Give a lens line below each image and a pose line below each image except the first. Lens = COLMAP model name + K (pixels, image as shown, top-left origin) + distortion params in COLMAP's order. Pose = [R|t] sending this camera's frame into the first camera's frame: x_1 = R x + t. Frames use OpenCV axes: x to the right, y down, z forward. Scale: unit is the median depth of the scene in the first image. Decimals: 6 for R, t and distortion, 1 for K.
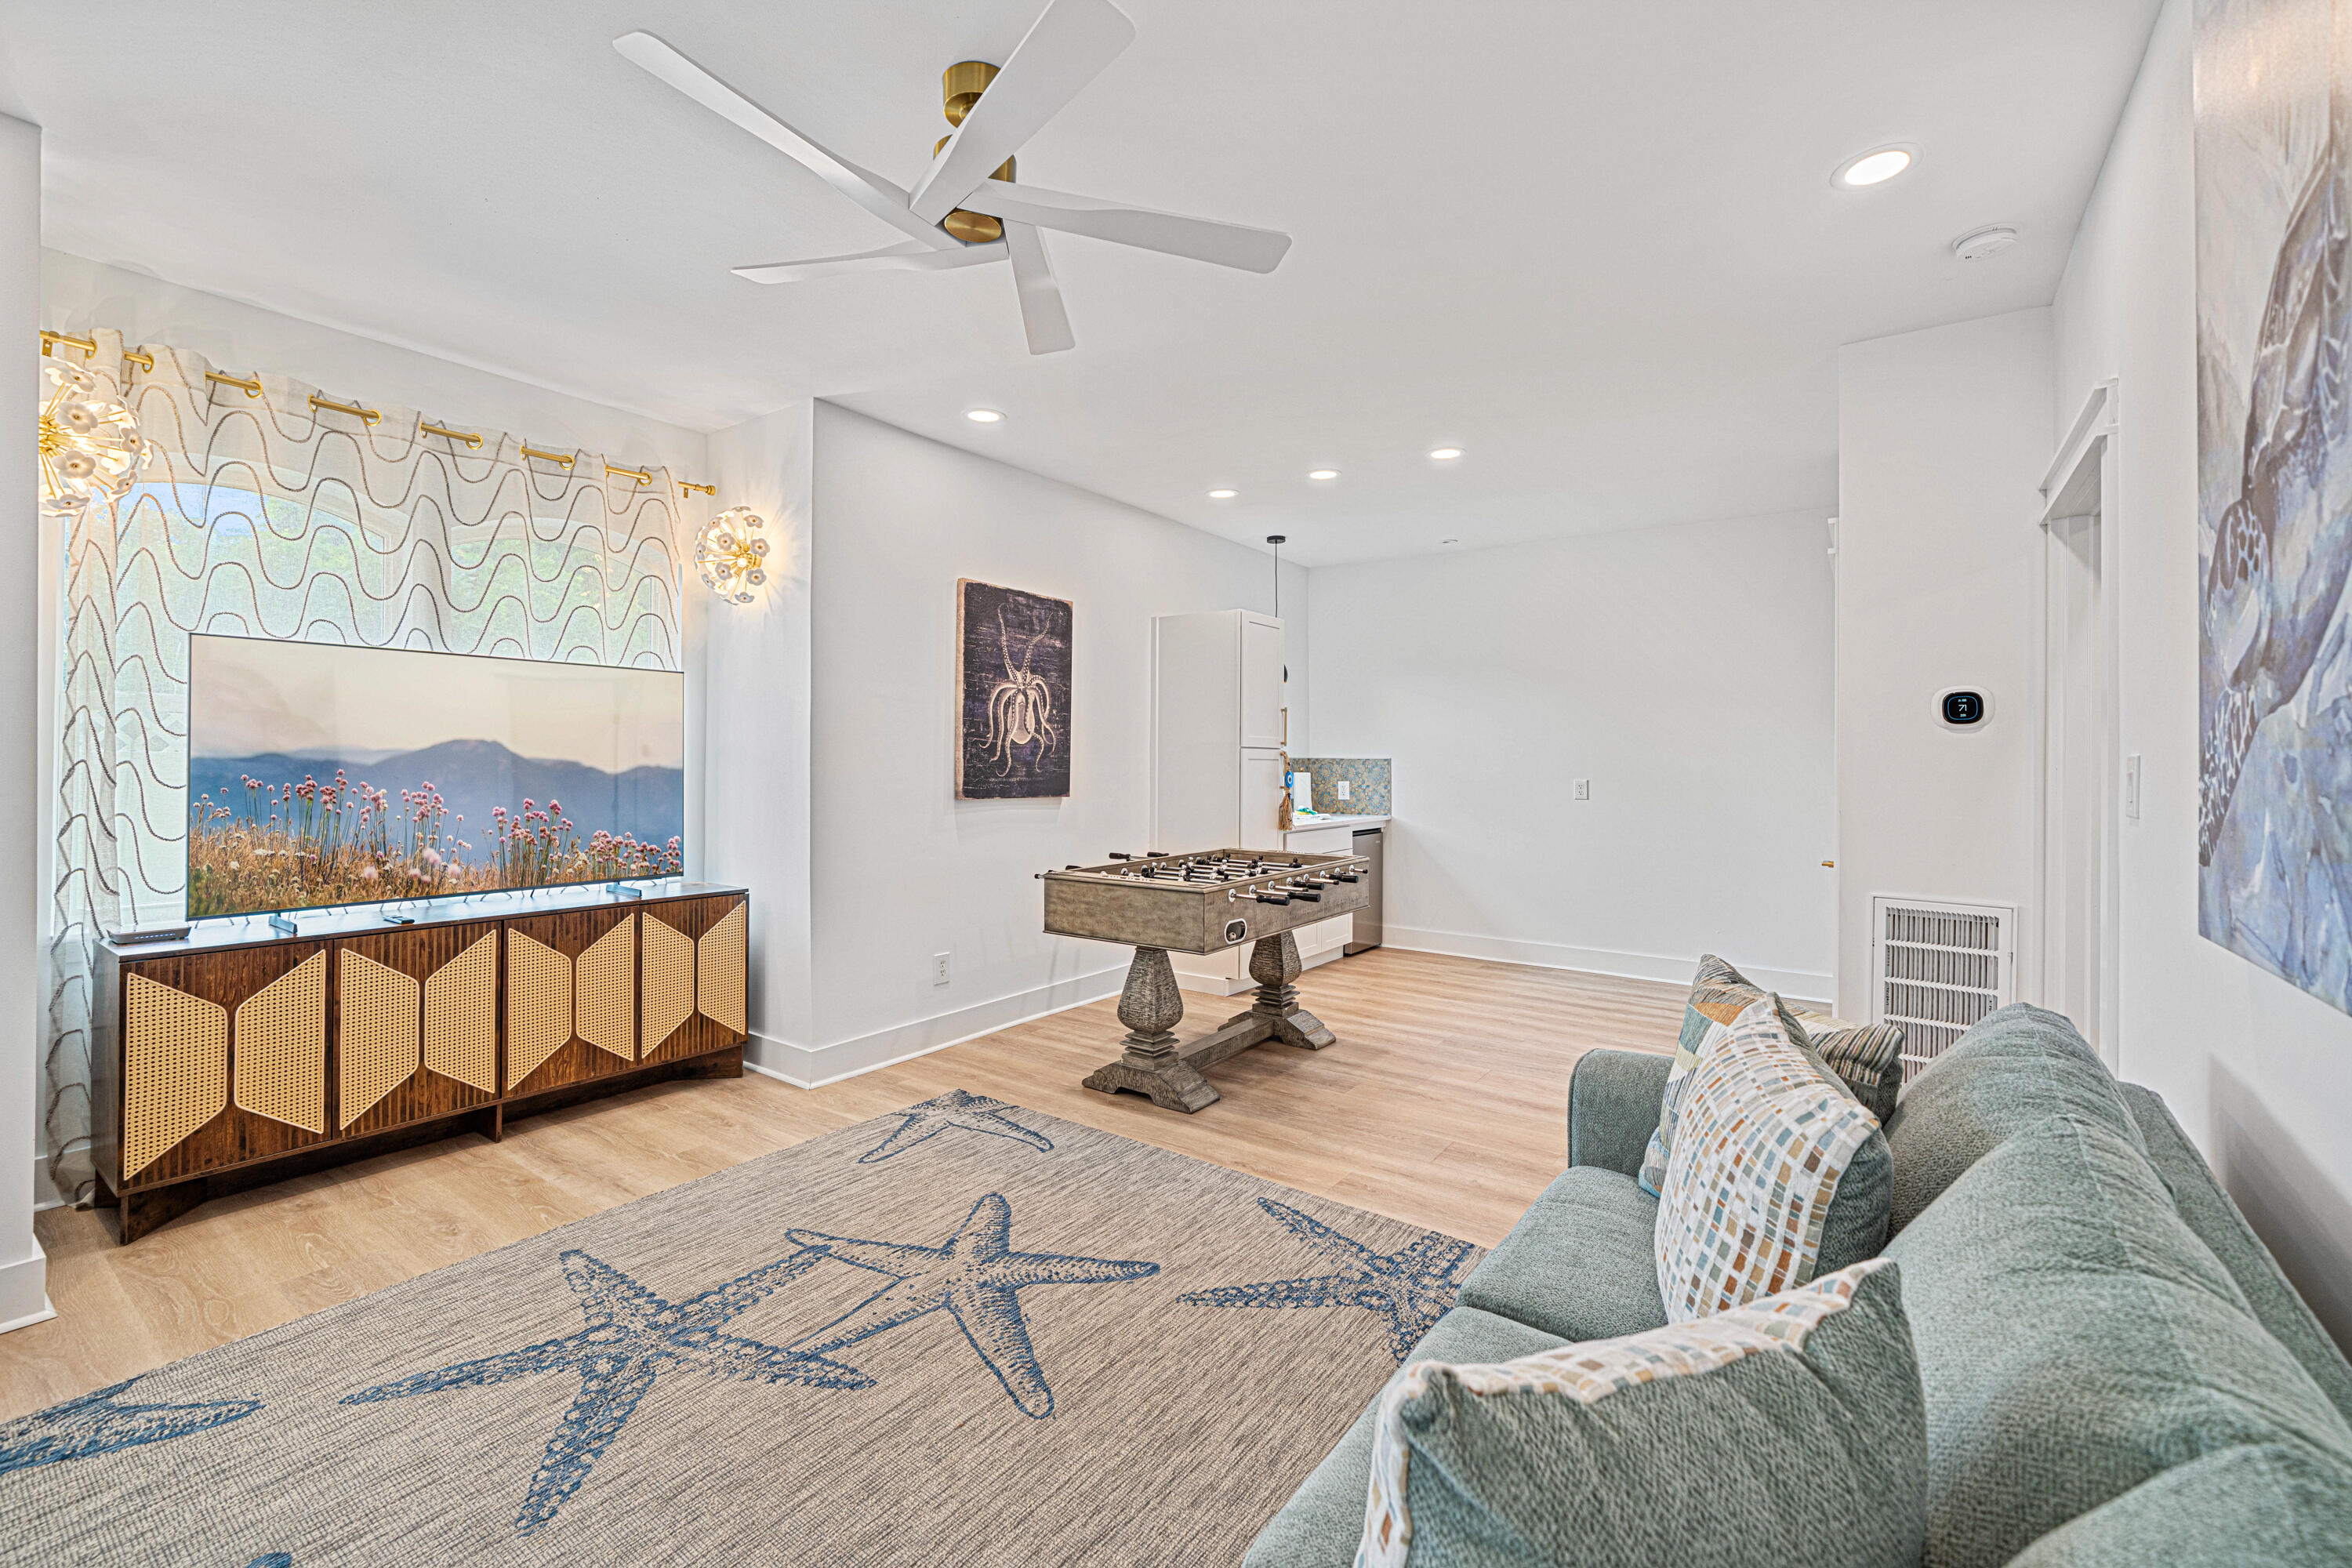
lens RADIAL K [[989.5, 0, 1180.1], [0, 989.5, 749.3], [0, 0, 1]] dist [0.000240, -0.000064]
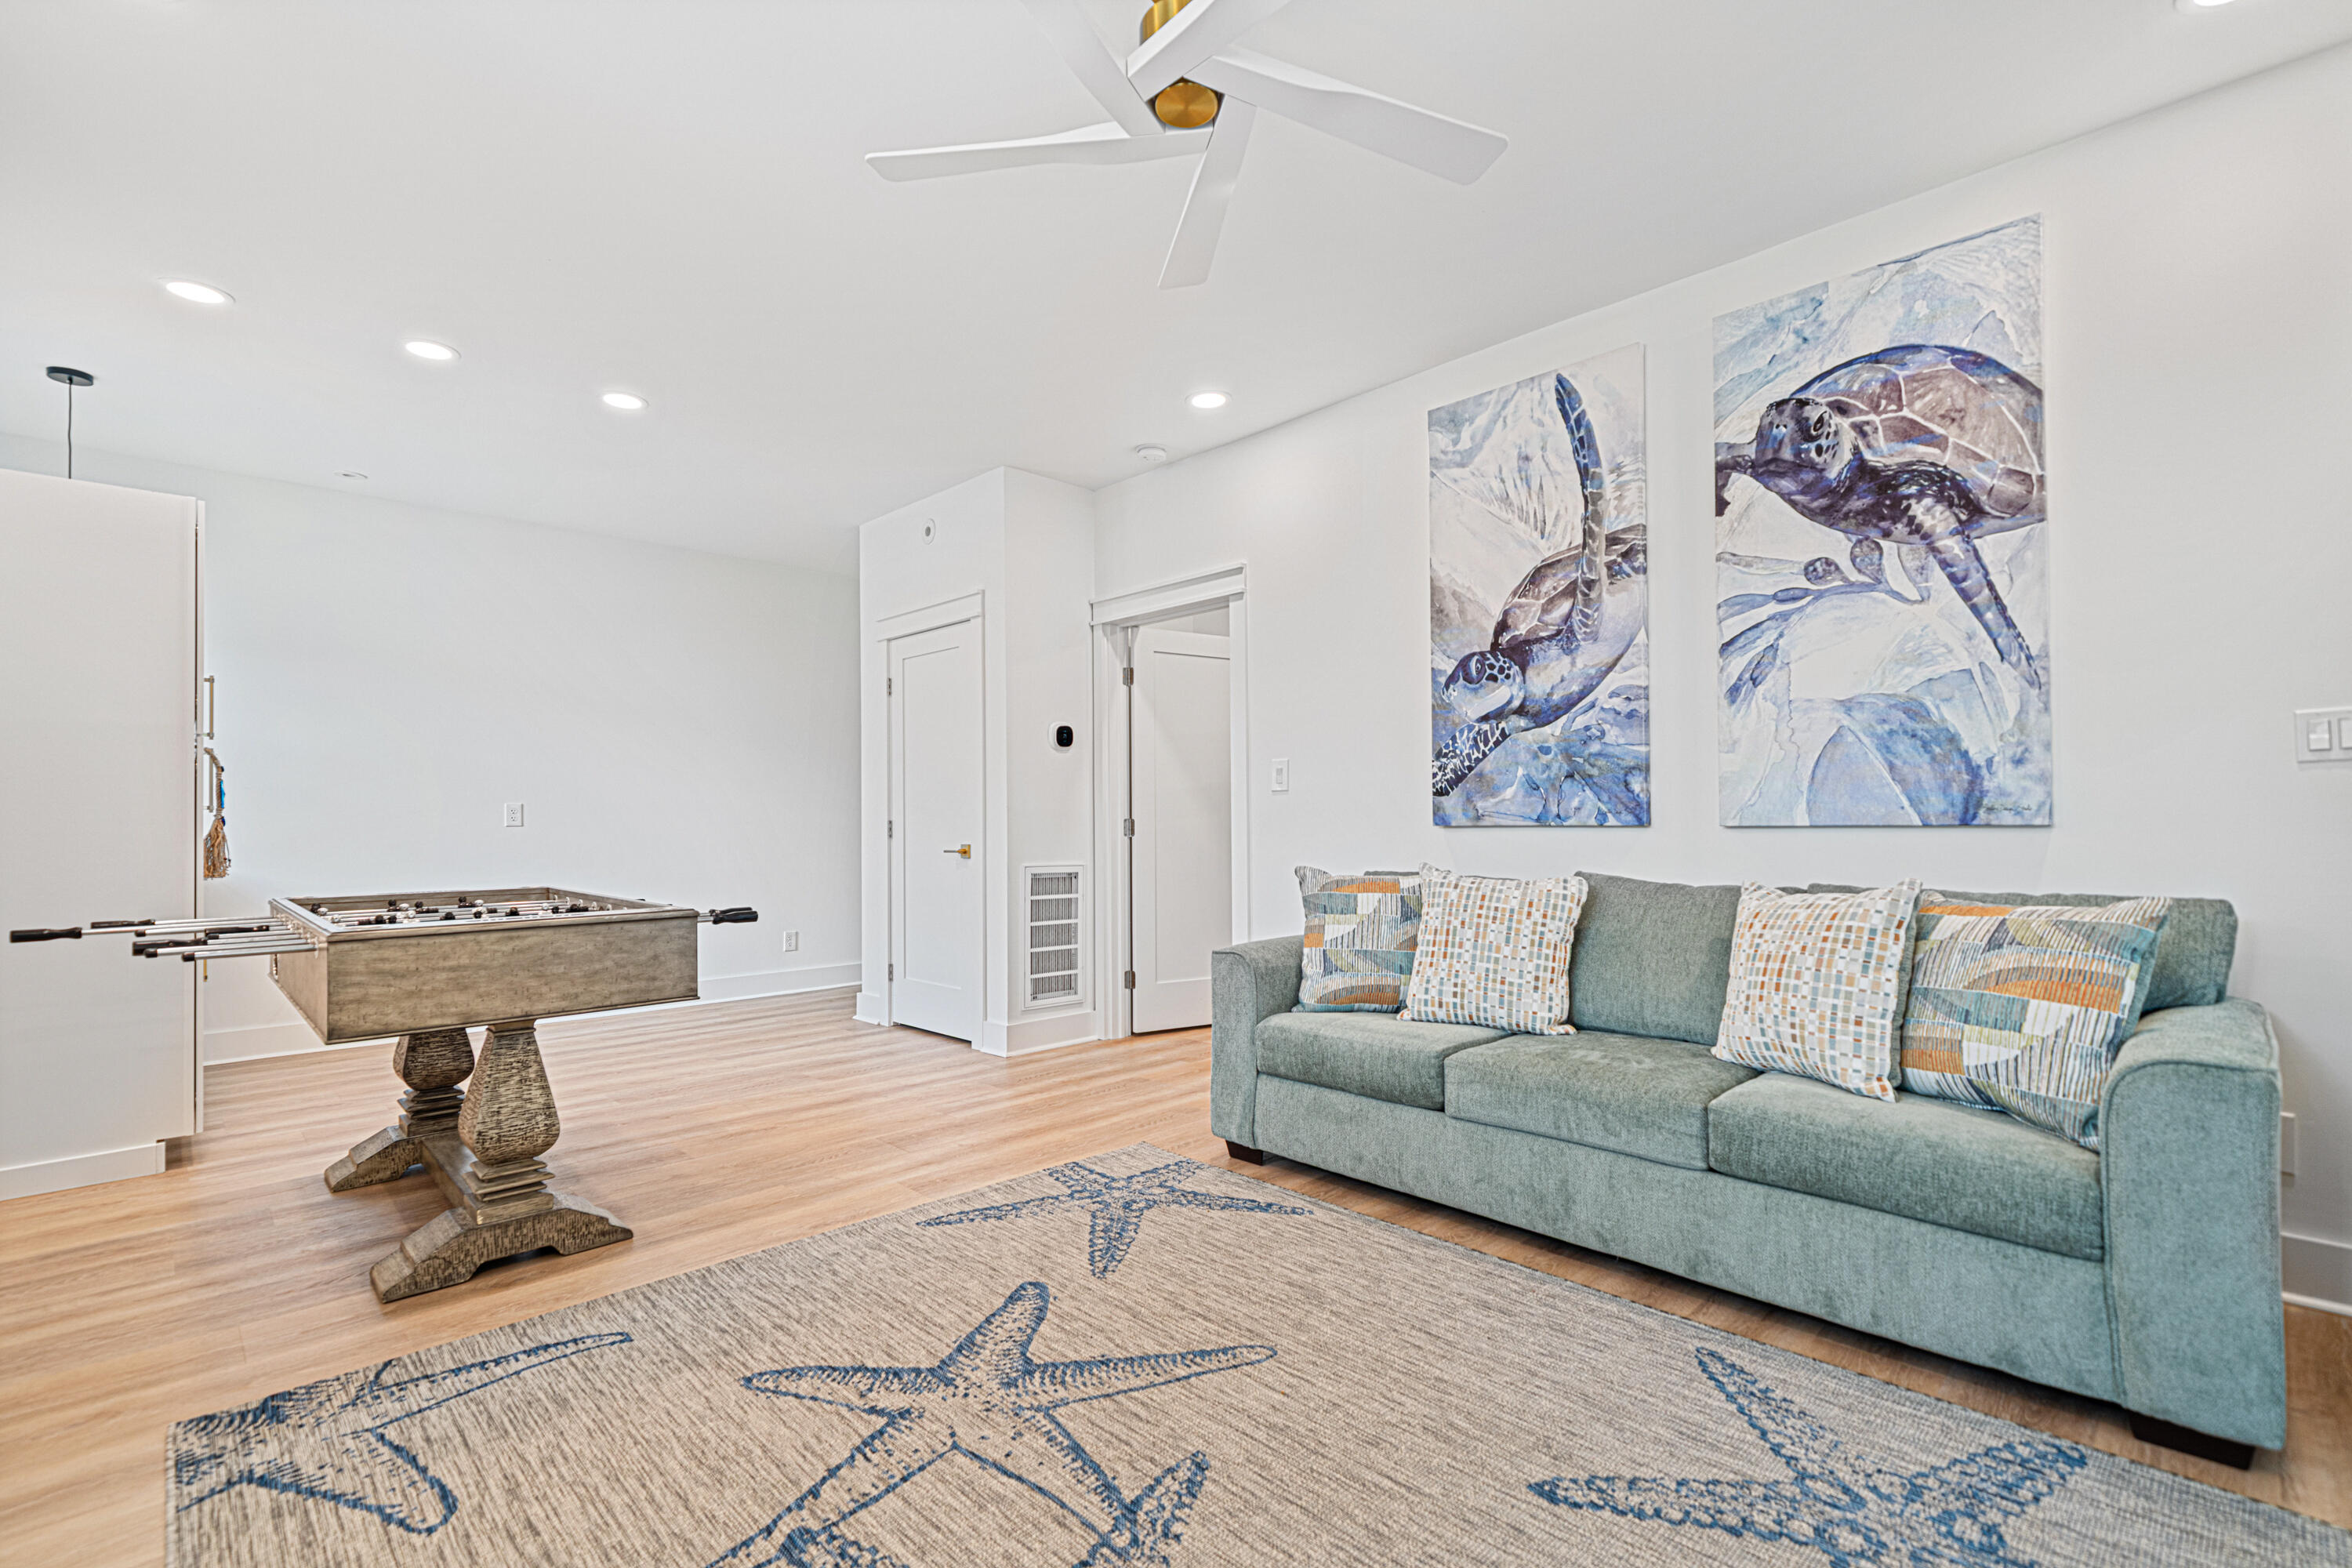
lens RADIAL K [[1038.0, 0, 1163.3], [0, 1038.0, 802.6], [0, 0, 1]] dist [0.001644, 0.000296]
pose [[0.184126, 0.007726, 0.982872, -0.622532], [-0.001627, 0.999970, -0.007556, 0.059829], [-0.982901, -0.000208, 0.184133, 0.468024]]
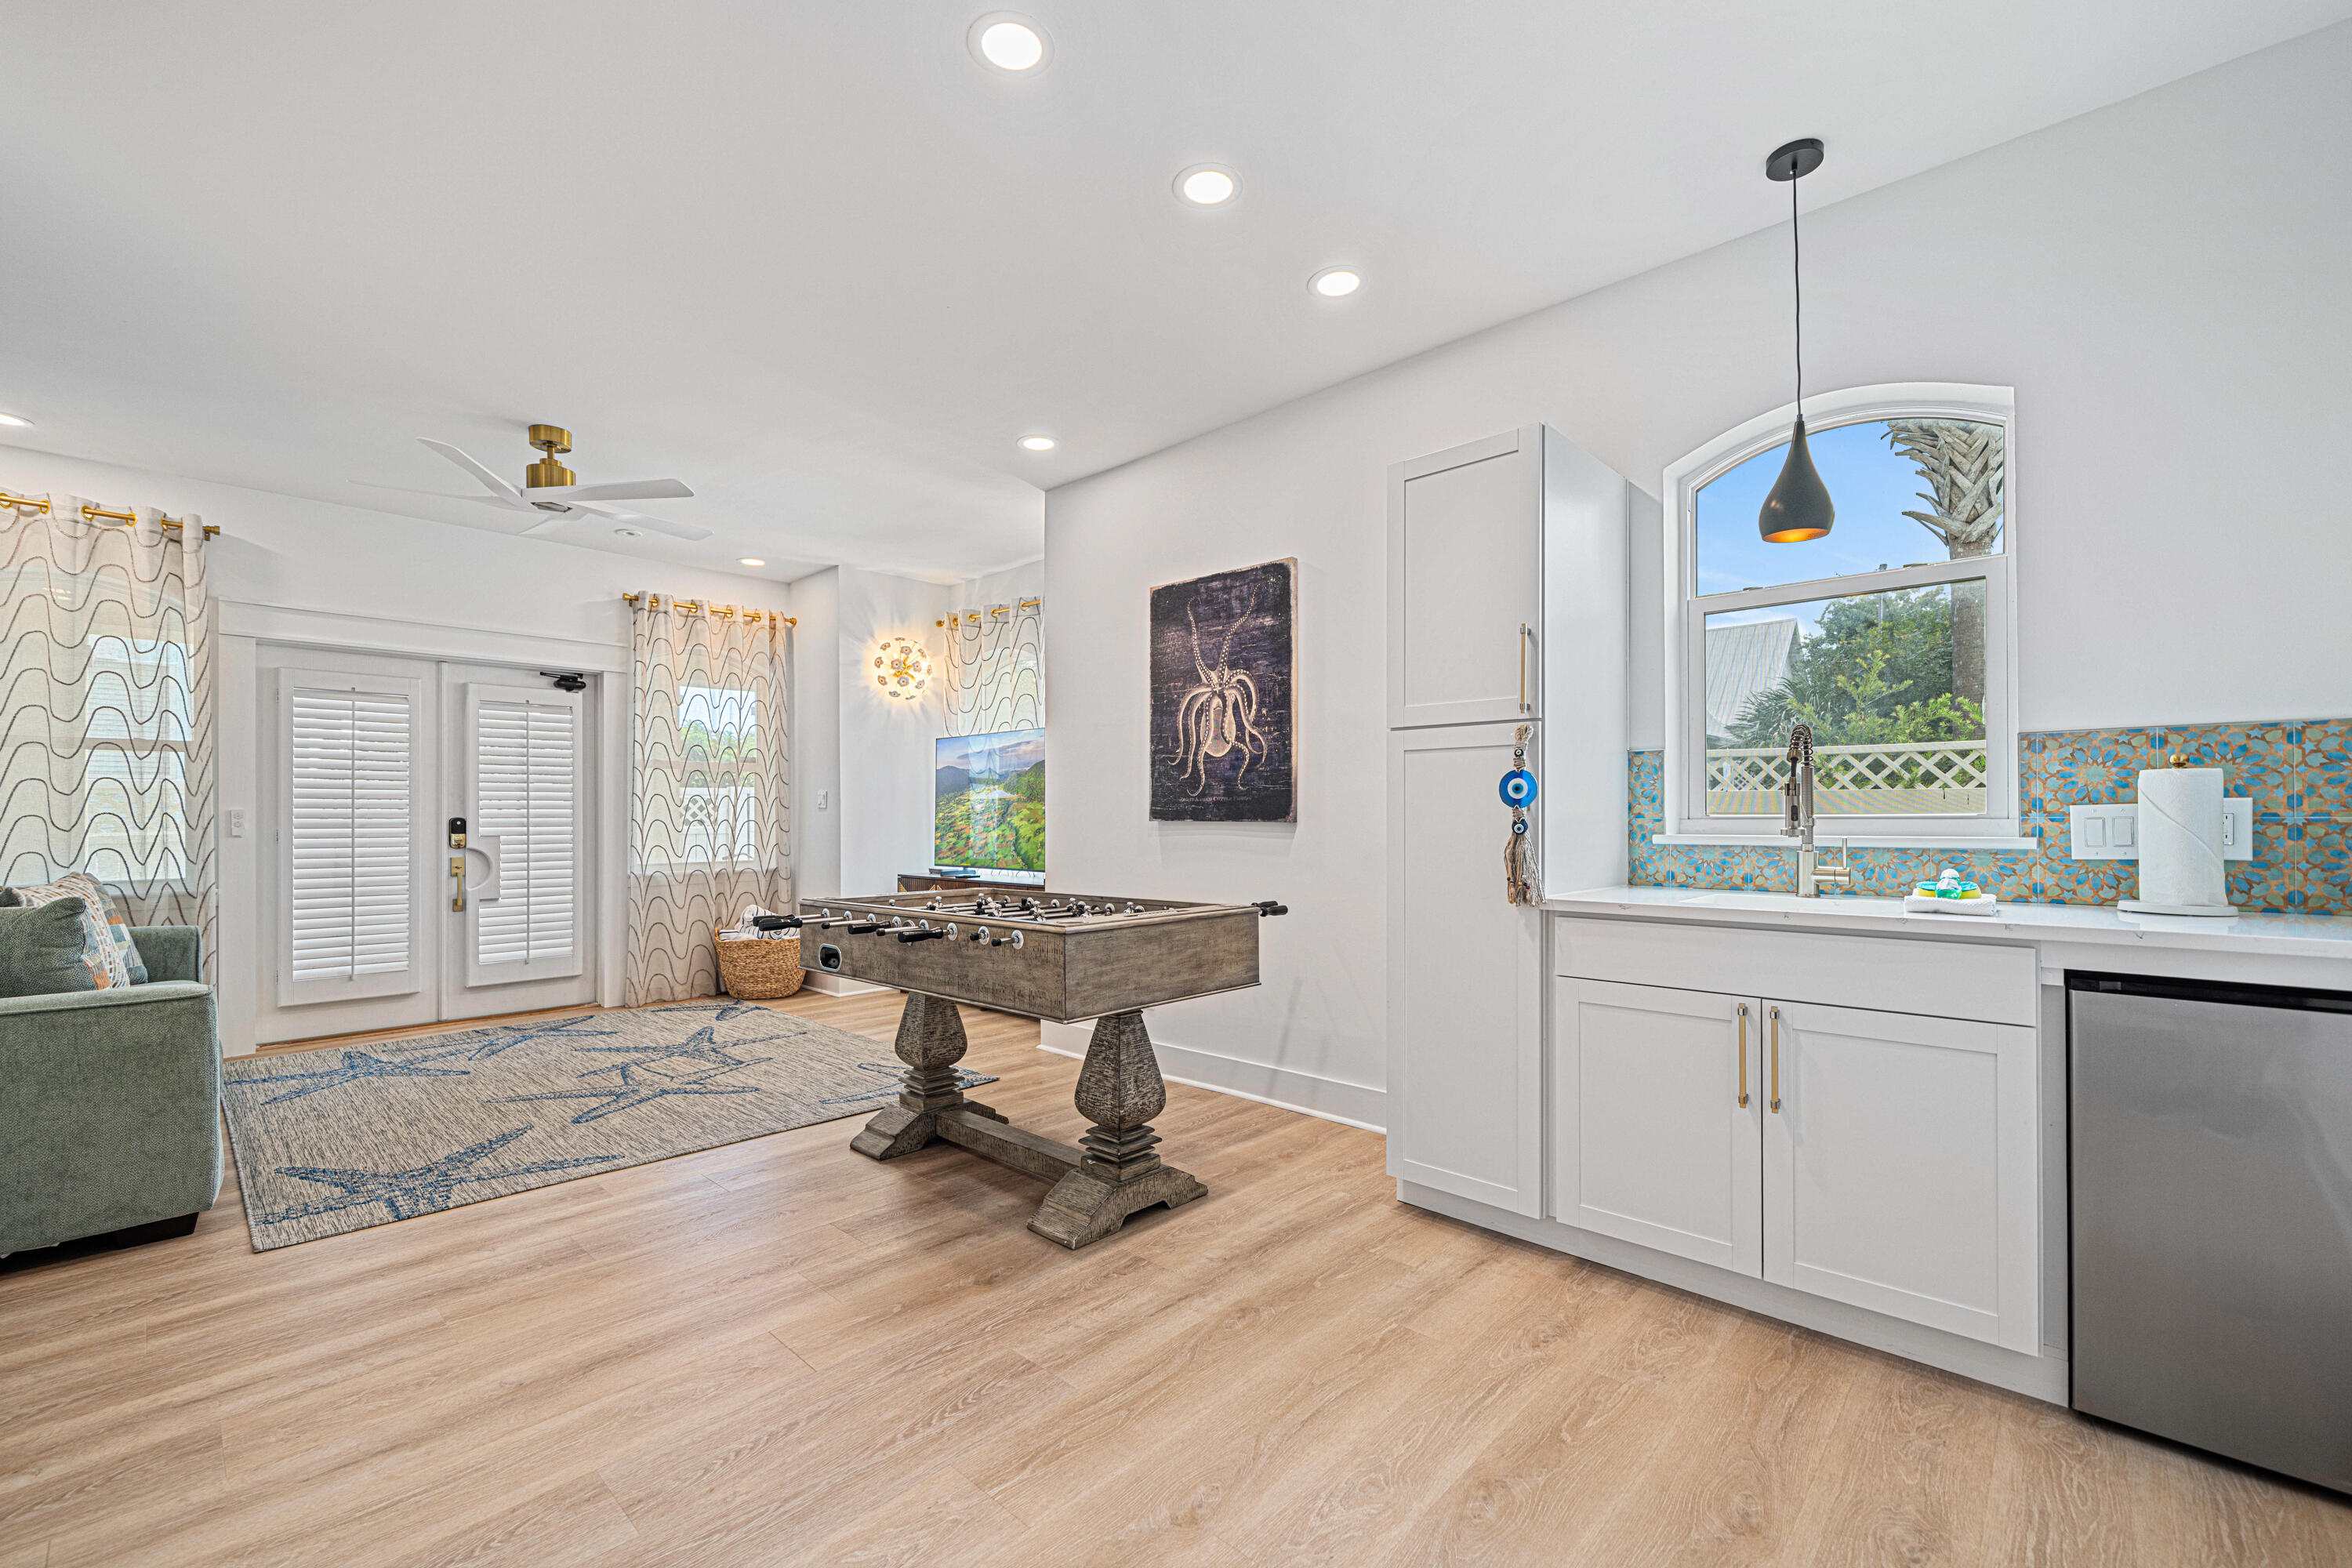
lens RADIAL K [[983.6, 0, 1180.0], [0, 983.6, 817.9], [0, 0, 1]] dist [-0.002604, -0.000496]
pose [[-0.142254, -0.008717, -0.989792, 0.843784], [0.012539, 0.999865, -0.010608, 0.069220], [0.989751, -0.013920, -0.142125, 1.377008]]
